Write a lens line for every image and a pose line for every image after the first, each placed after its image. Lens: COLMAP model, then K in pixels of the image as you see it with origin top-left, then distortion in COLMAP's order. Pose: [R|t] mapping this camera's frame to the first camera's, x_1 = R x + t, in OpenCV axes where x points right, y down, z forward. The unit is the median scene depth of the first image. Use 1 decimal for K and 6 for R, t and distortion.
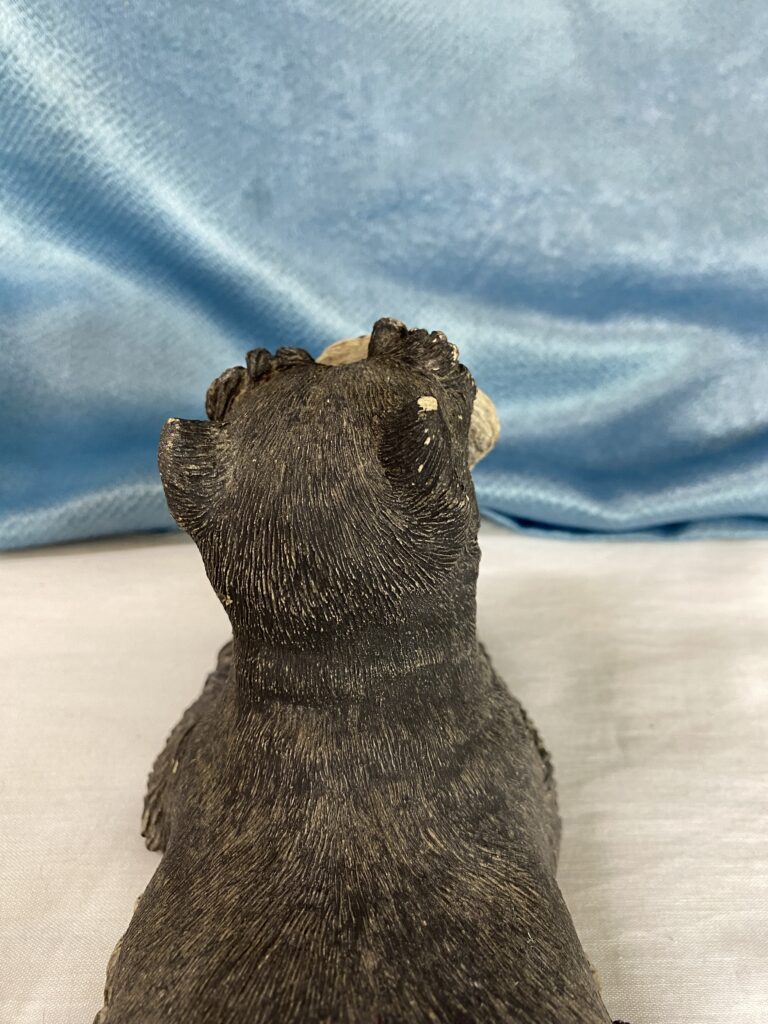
lens RADIAL K [[783.2, 0, 392.5], [0, 783.2, 476.0], [0, 0, 1]] dist [-0.017289, 0.006761]
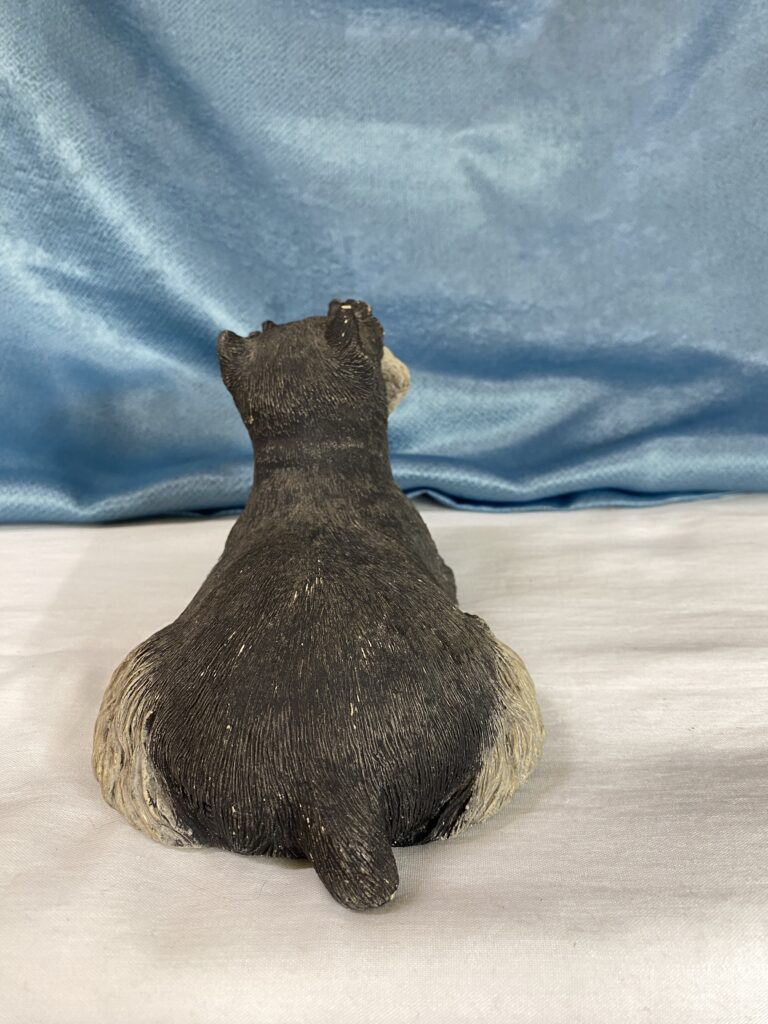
lens RADIAL K [[783.2, 0, 394.5], [0, 783.2, 502.5], [0, 0, 1]] dist [-0.017289, 0.006761]
pose [[0.998347, -0.047116, -0.032913, 0.096720], [0.037810, 0.969716, -0.241291, 0.408133], [0.043284, 0.239648, 0.969895, -0.398872]]
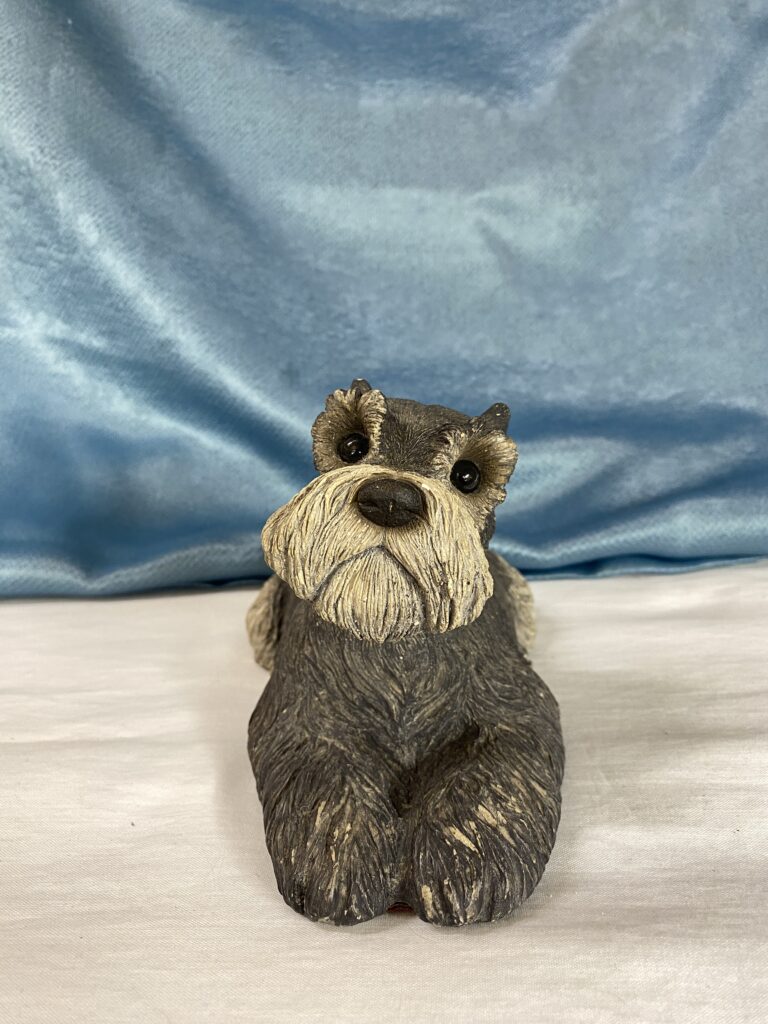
lens RADIAL K [[783.2, 0, 386.9], [0, 783.2, 502.9], [0, 0, 1]] dist [-0.017289, 0.006761]
pose [[0.995049, -0.063916, -0.076102, 0.118480], [0.037158, 0.949488, -0.311595, 0.376022], [0.092173, 0.307225, 0.947163, -0.355256]]
